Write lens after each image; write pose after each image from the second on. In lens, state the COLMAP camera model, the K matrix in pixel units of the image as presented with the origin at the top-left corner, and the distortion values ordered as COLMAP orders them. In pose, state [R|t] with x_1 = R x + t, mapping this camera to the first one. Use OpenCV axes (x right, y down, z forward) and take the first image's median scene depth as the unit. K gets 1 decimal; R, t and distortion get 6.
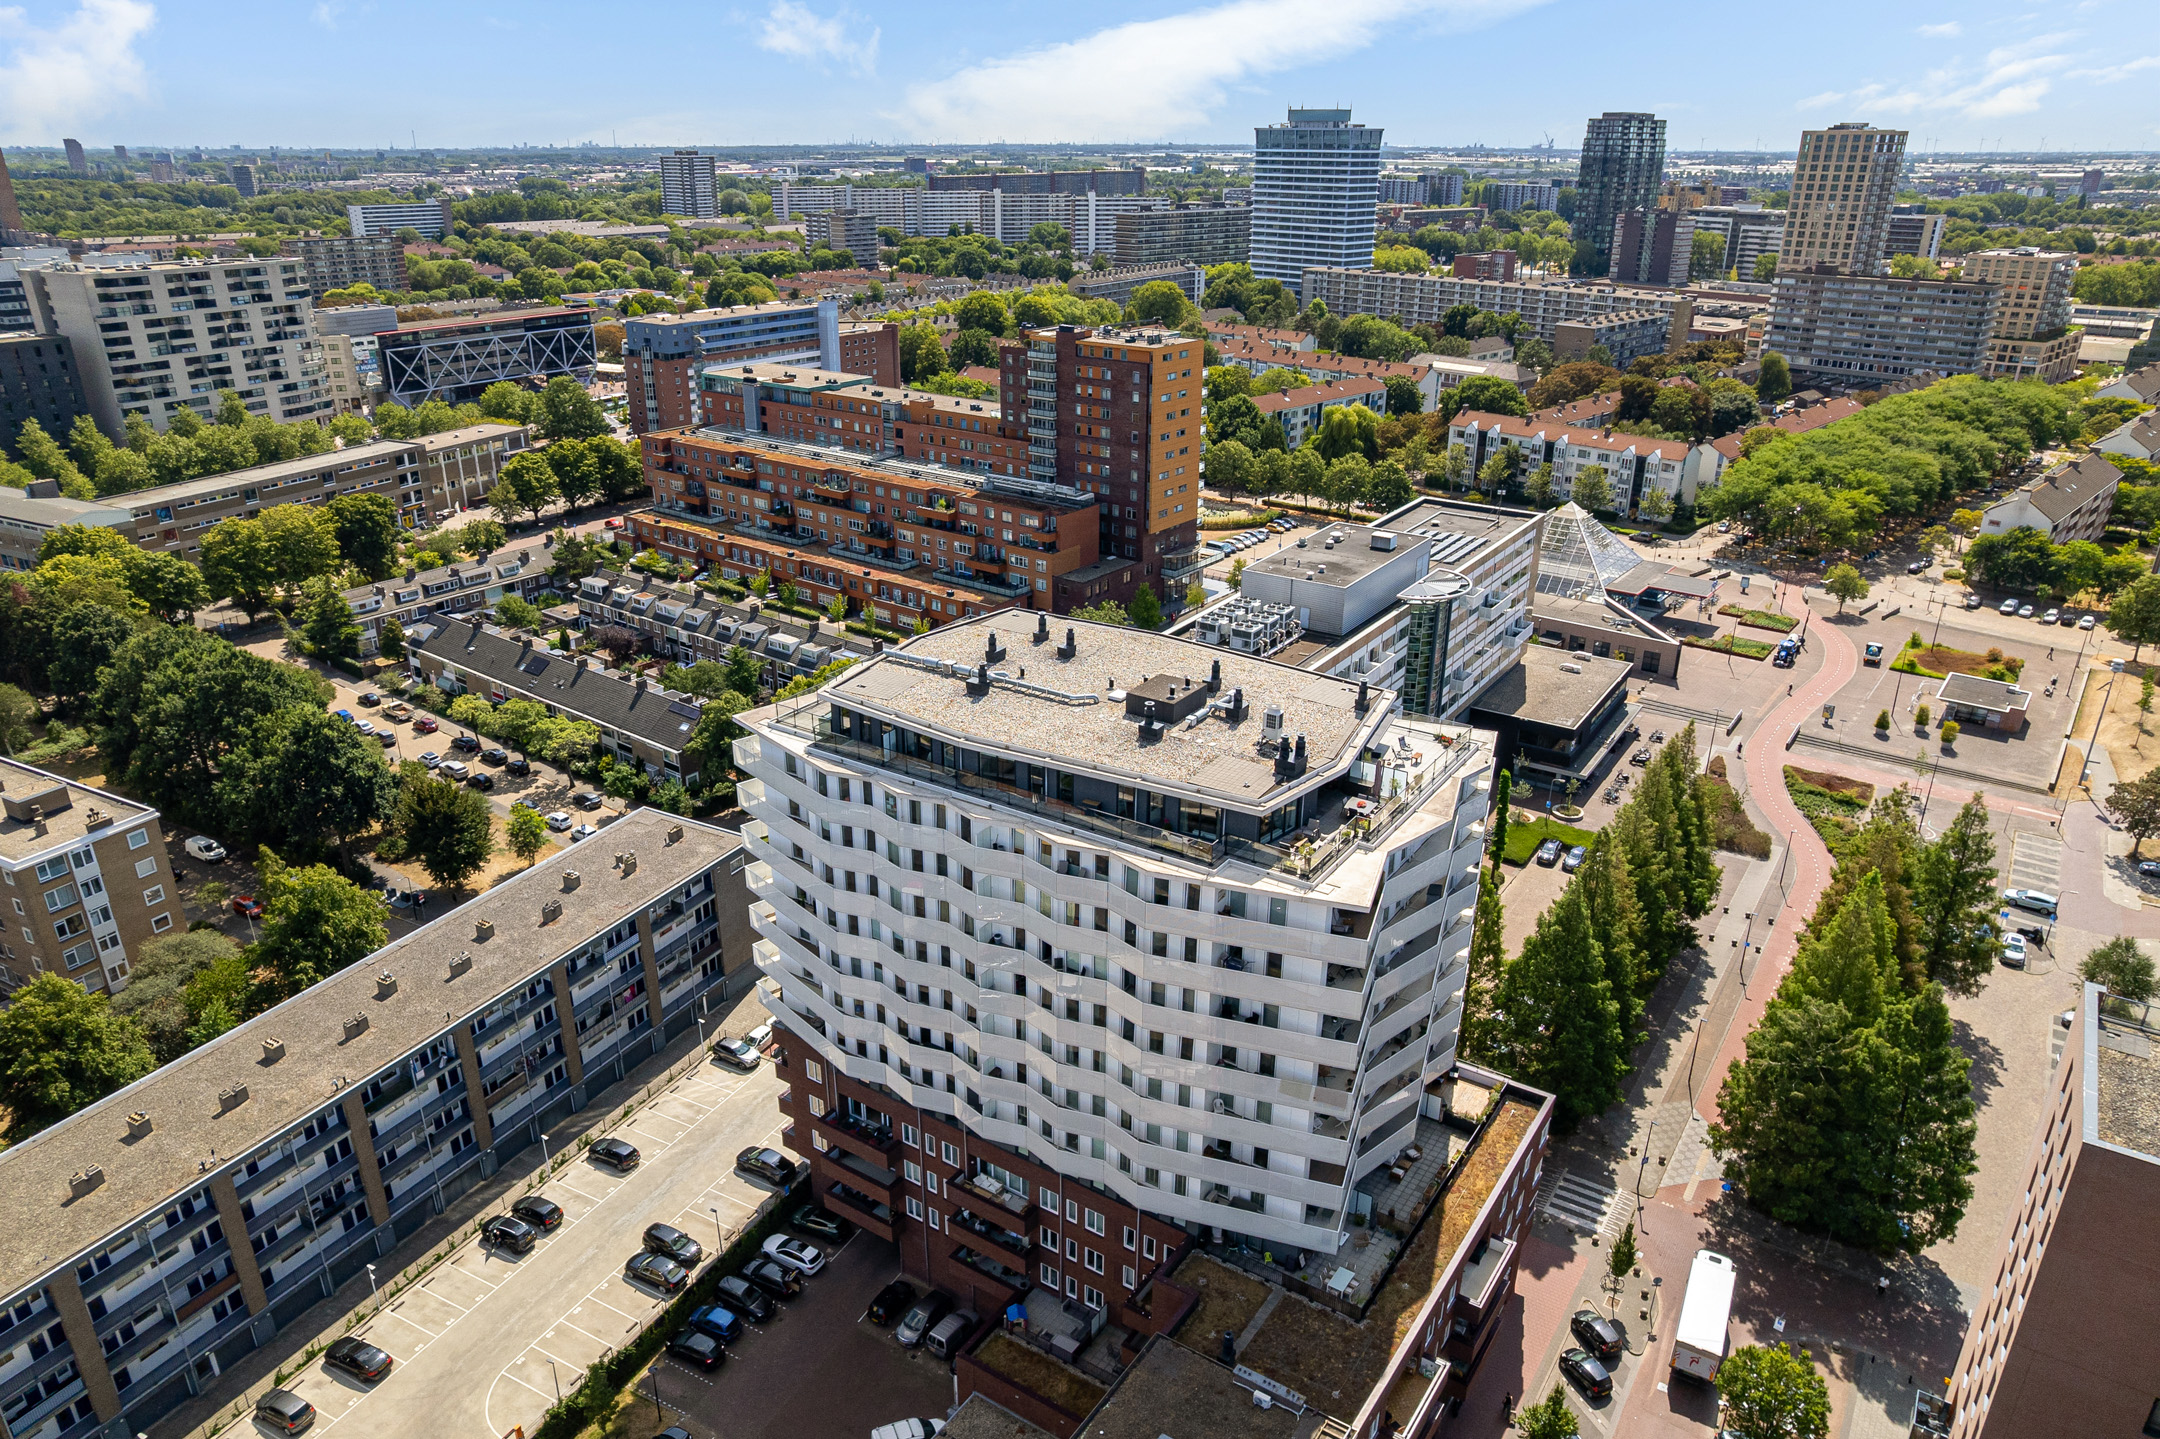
lens RADIAL K [[1432.0, 0, 1105.1], [0, 1432.0, 718.9], [0, 0, 1]] dist [-0.086622, 0.074742]
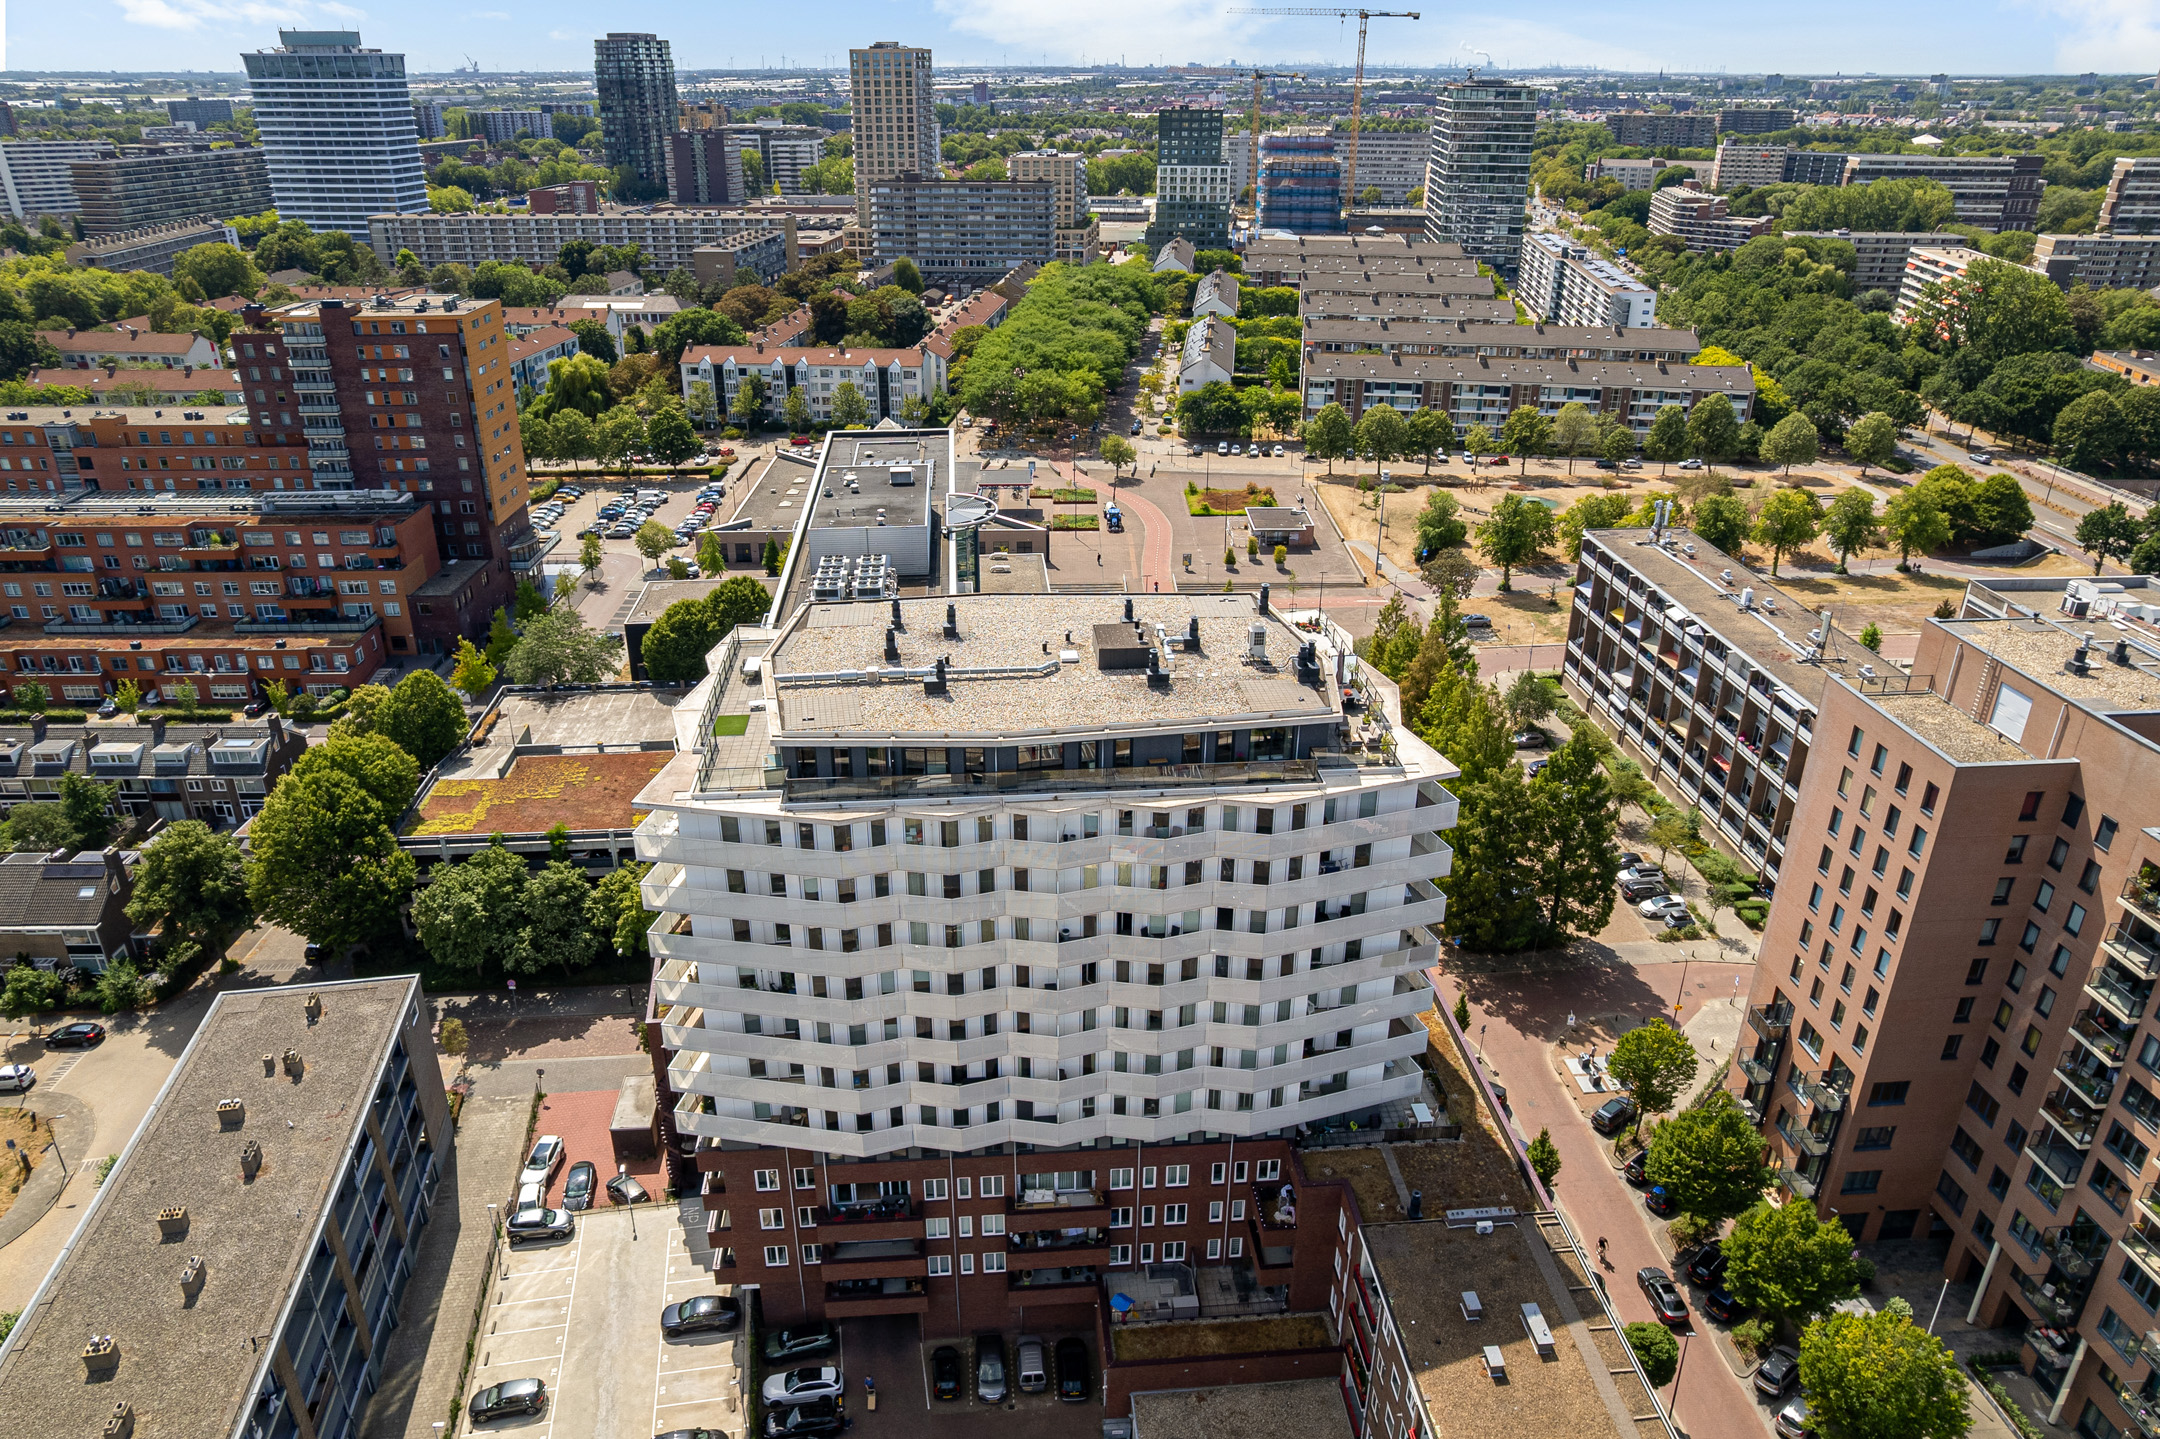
lens RADIAL K [[1432.0, 0, 1105.1], [0, 1432.0, 718.9], [0, 0, 1]] dist [-0.086622, 0.074742]
pose [[0.782540, -0.262555, 0.564531, -0.188358], [0.235378, 0.964196, 0.122158, -0.031306], [-0.576392, 0.037284, 0.816322, 0.073948]]
